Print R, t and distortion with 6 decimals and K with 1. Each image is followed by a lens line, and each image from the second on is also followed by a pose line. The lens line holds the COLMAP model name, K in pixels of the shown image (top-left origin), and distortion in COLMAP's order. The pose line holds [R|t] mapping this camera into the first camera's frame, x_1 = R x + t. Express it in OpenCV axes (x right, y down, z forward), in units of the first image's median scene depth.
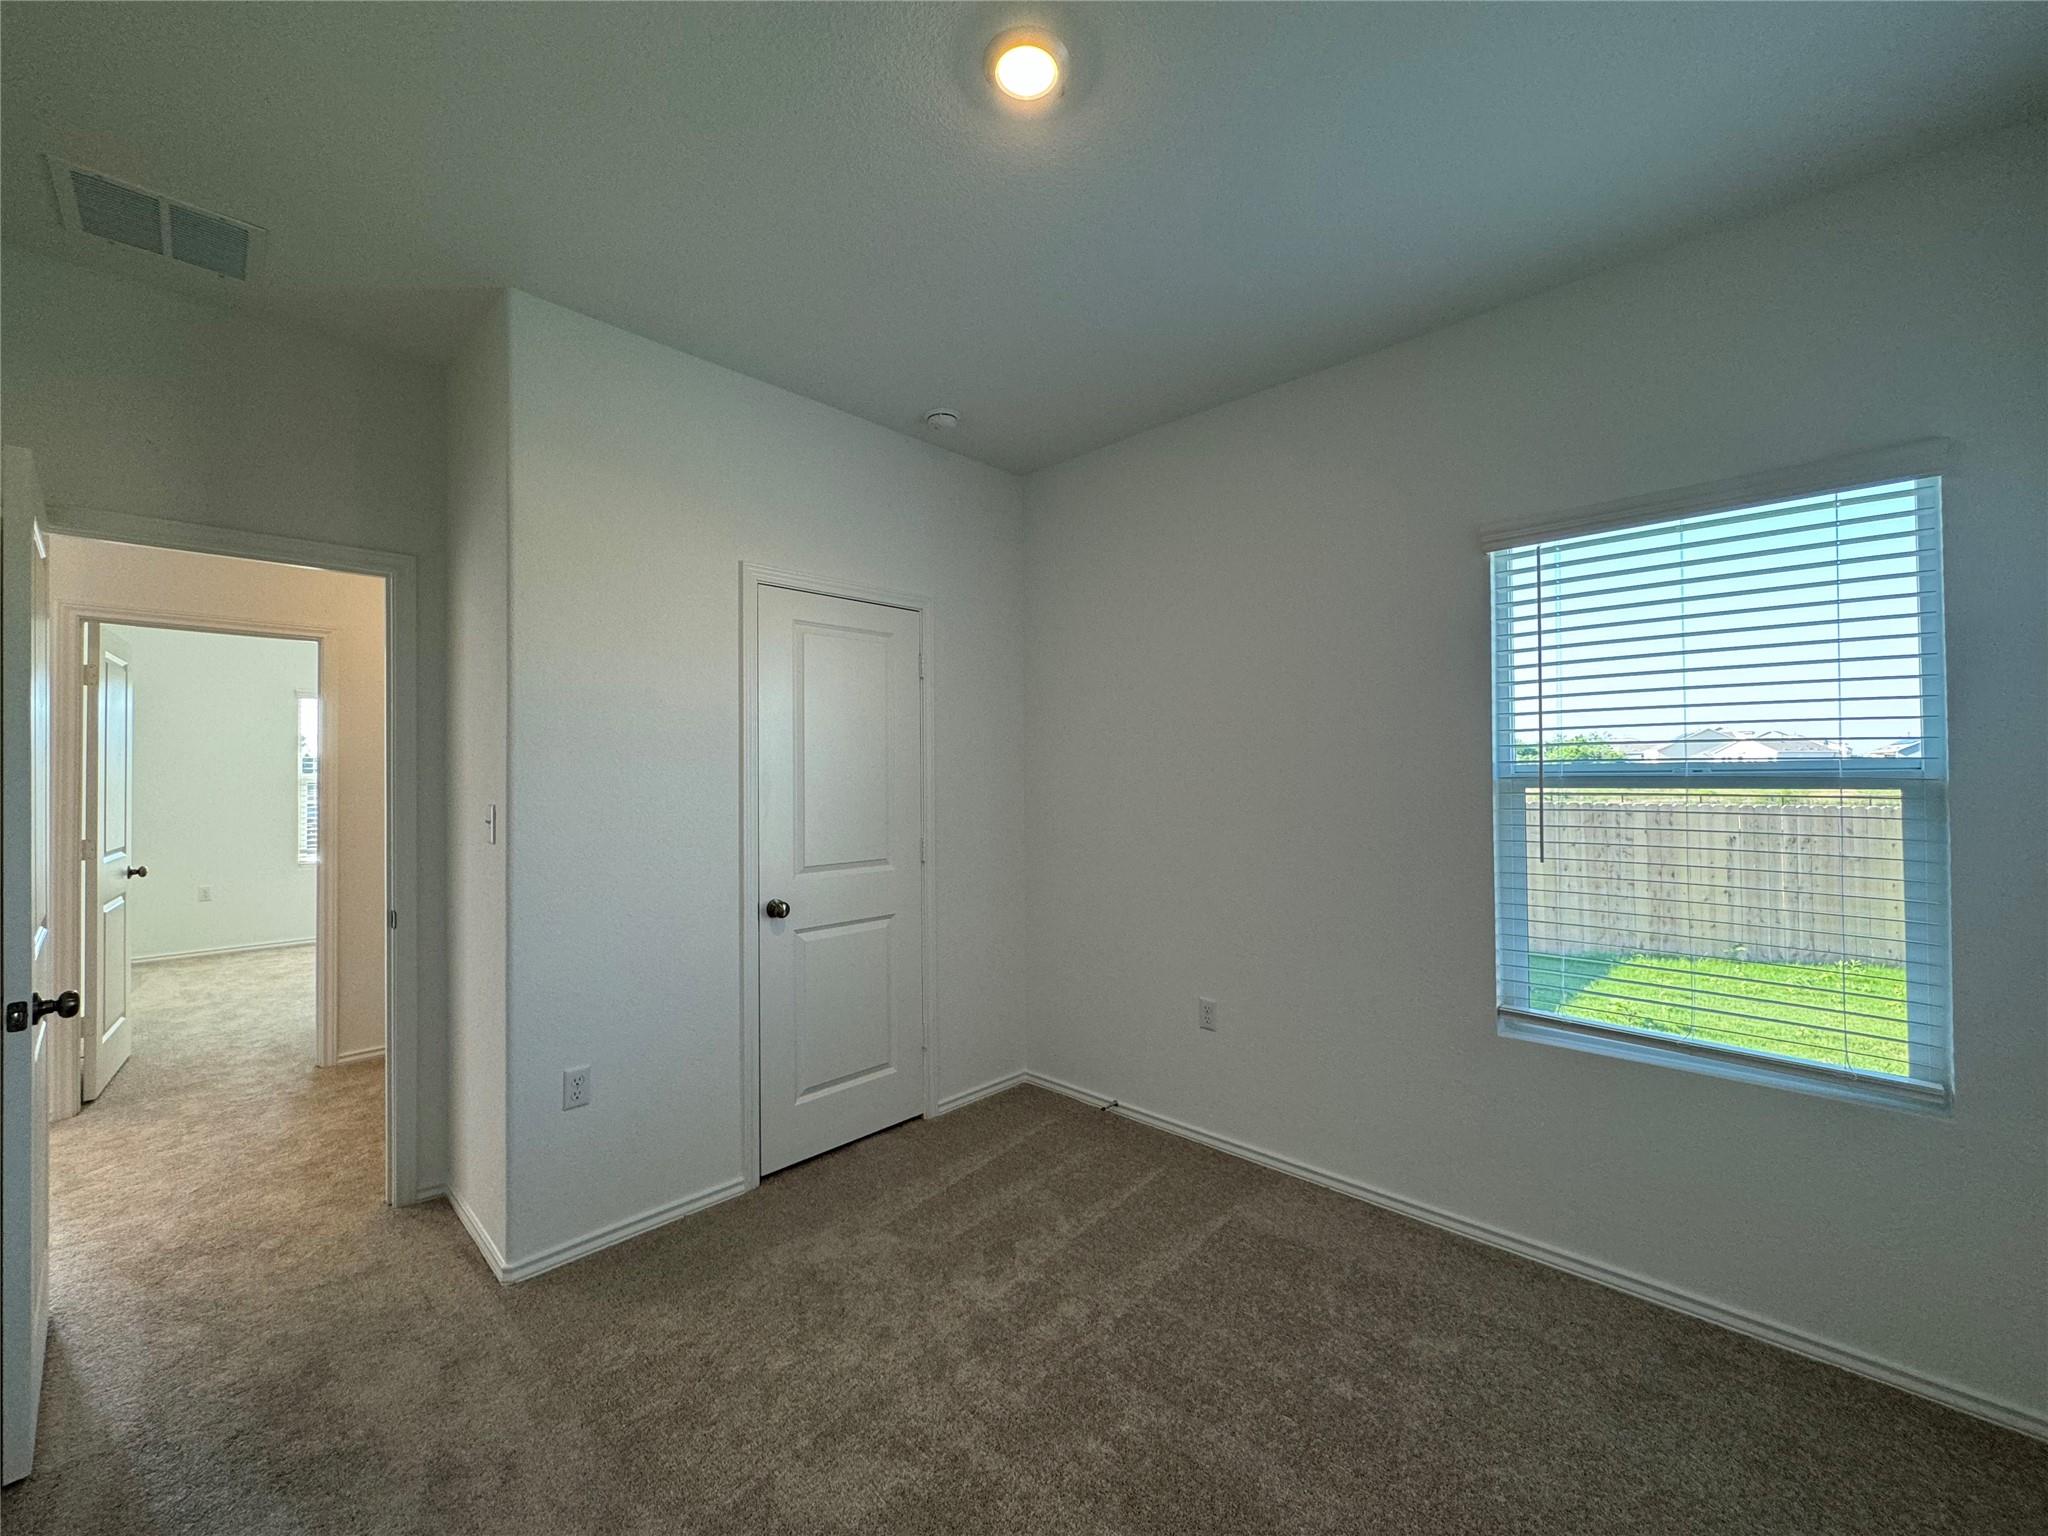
lens RADIAL K [[818.5, 0, 1024.0], [0, 818.5, 768.0], [0, 0, 1]] dist [0.000063, 0.000002]
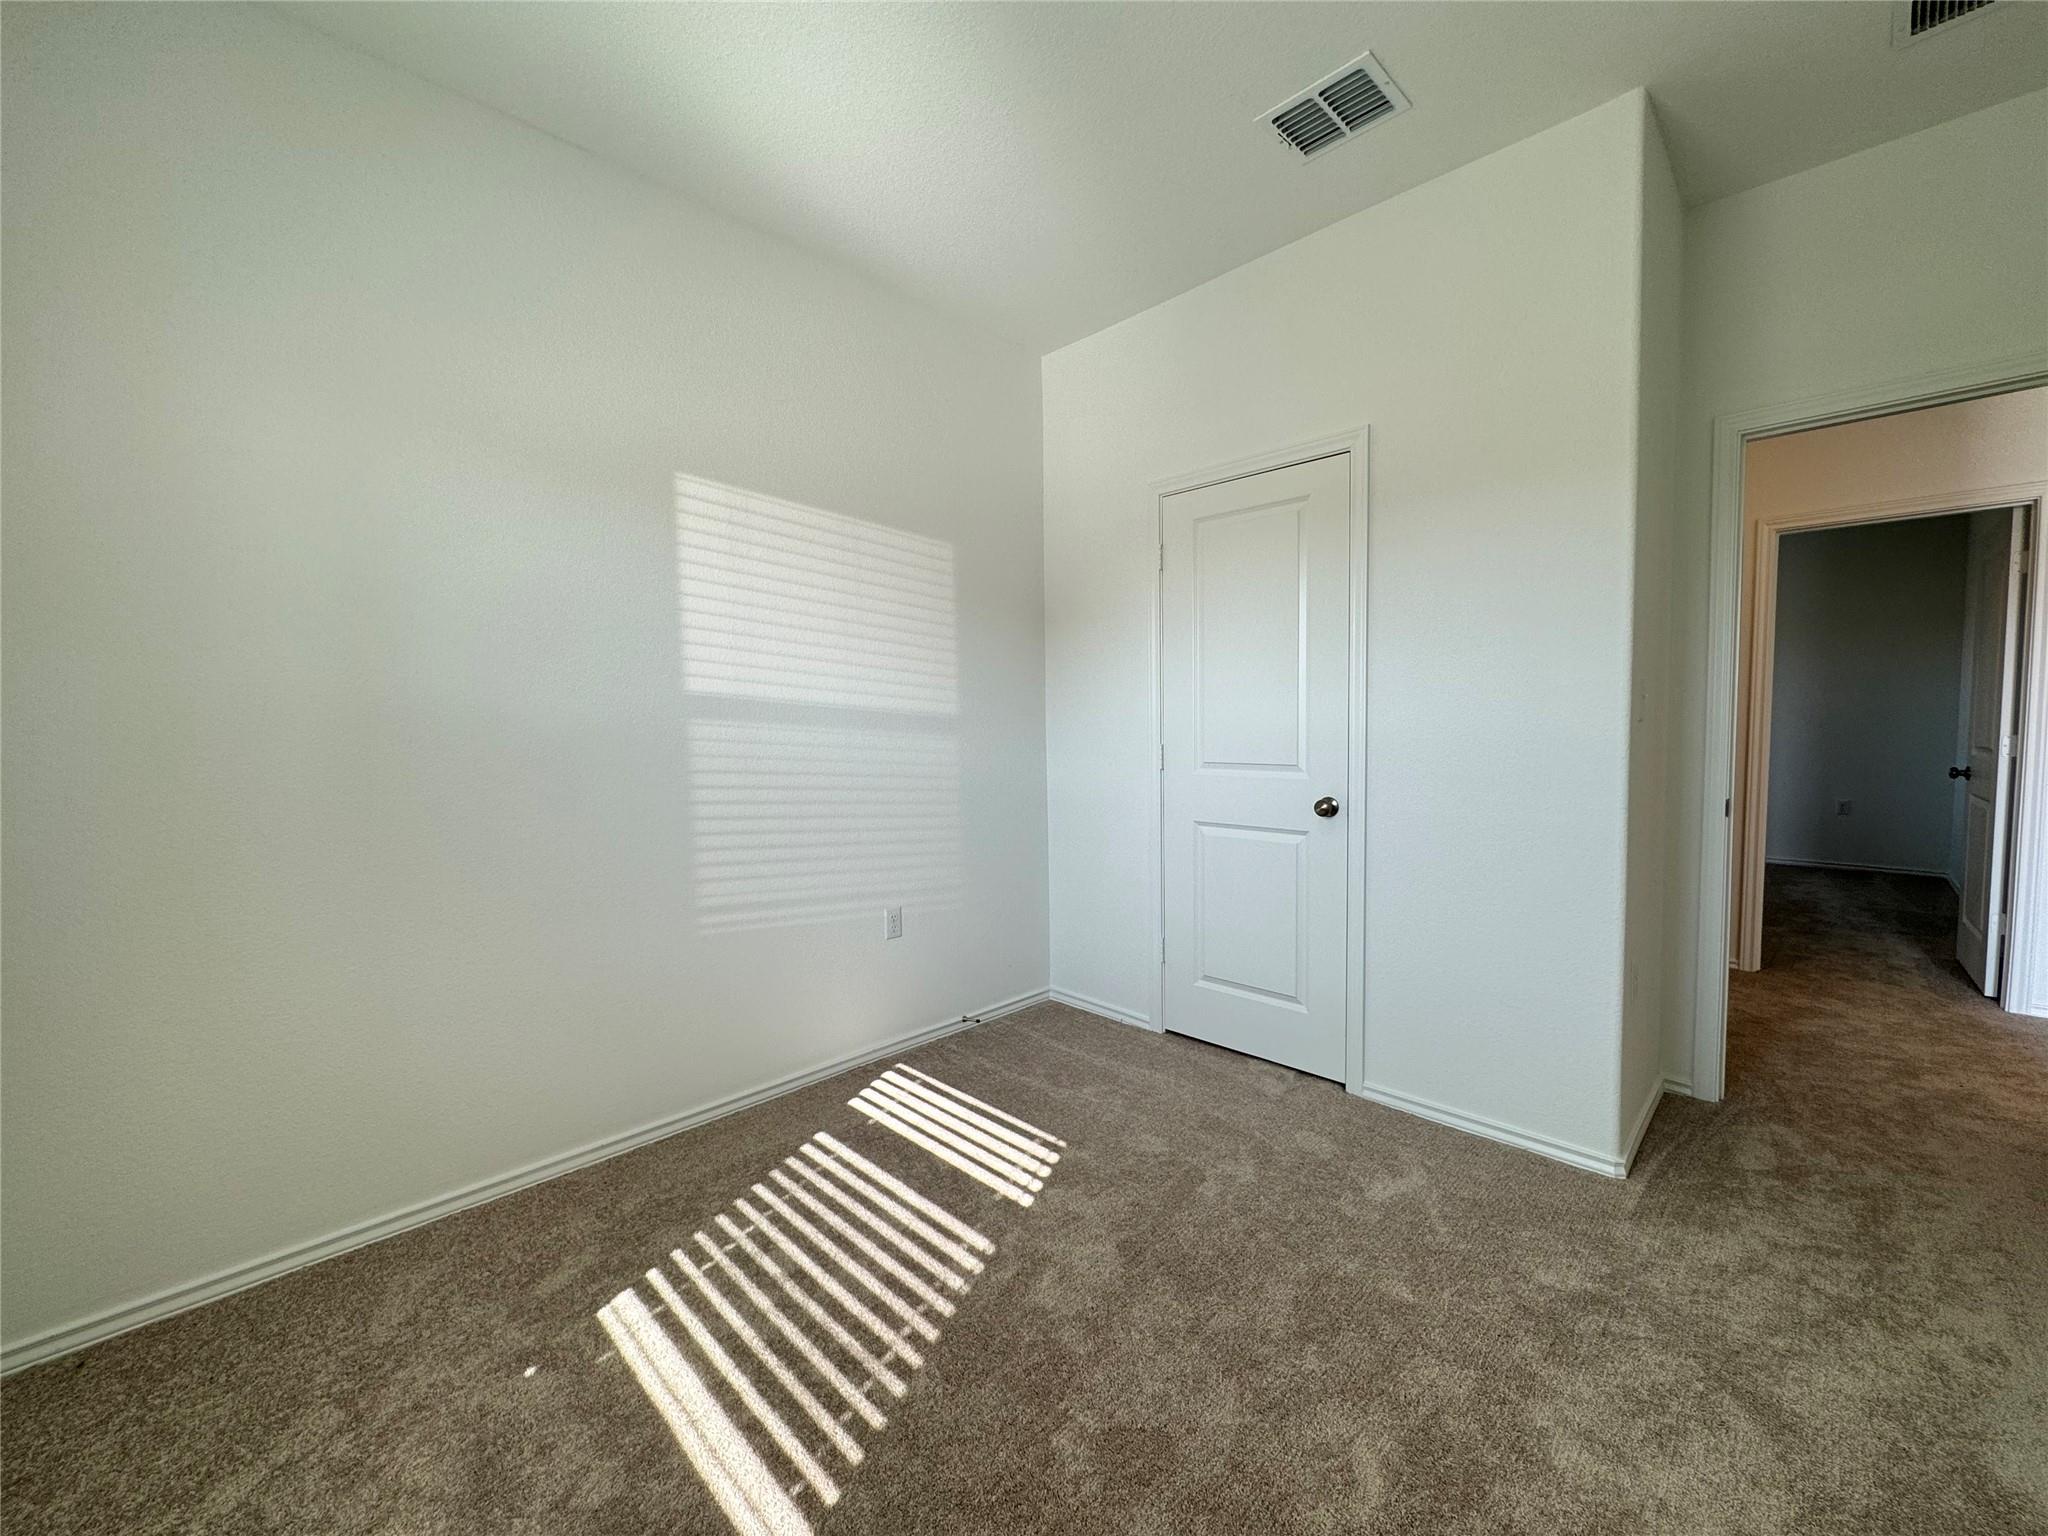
lens RADIAL K [[818.5, 0, 1024.0], [0, 818.5, 768.0], [0, 0, 1]] dist [0.000063, 0.000002]
pose [[-0.019369, 0.072209, -0.997201, 0.698045], [0.029736, 0.996989, 0.071616, 0.044487], [0.999370, -0.028266, -0.021458, 0.737667]]
